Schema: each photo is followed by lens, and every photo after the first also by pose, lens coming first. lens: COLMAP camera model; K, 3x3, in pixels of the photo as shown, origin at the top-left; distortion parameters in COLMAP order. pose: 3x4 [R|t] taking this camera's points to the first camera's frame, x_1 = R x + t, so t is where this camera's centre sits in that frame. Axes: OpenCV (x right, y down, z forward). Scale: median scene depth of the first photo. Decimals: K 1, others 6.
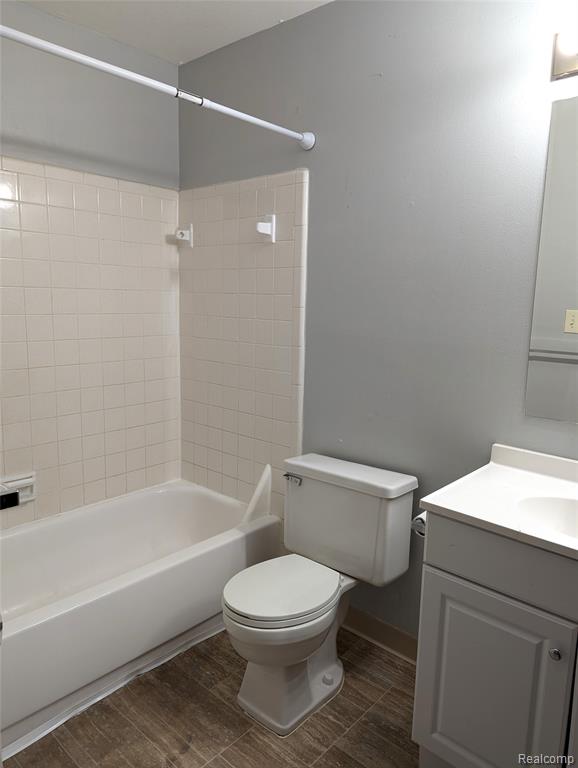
lens RADIAL K [[530.0, 0, 319.4], [0, 530.0, 379.2], [0, 0, 1]] dist [0.061765, -0.056333]
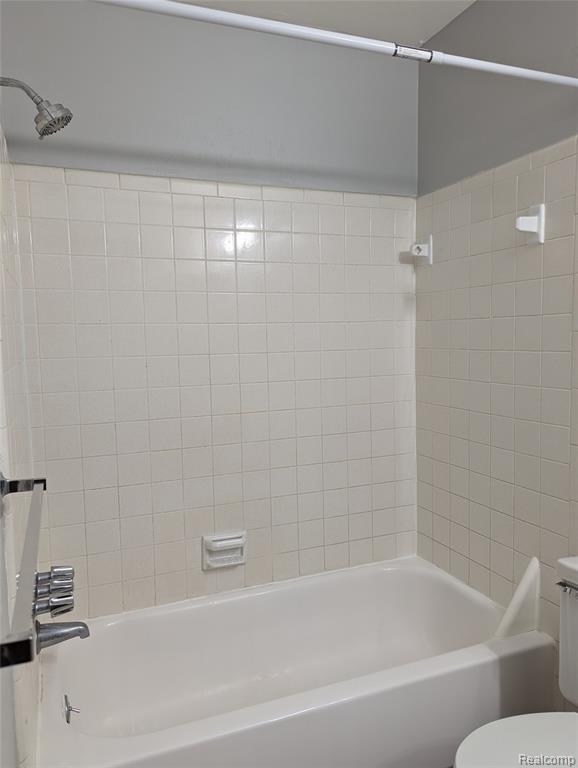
lens RADIAL K [[530.0, 0, 319.4], [0, 530.0, 379.2], [0, 0, 1]] dist [0.061765, -0.056333]
pose [[0.872044, -0.006037, -0.489390, 0.003510], [-0.030707, 0.997279, -0.067020, -0.018161], [0.488463, 0.073472, 0.869486, 0.241893]]
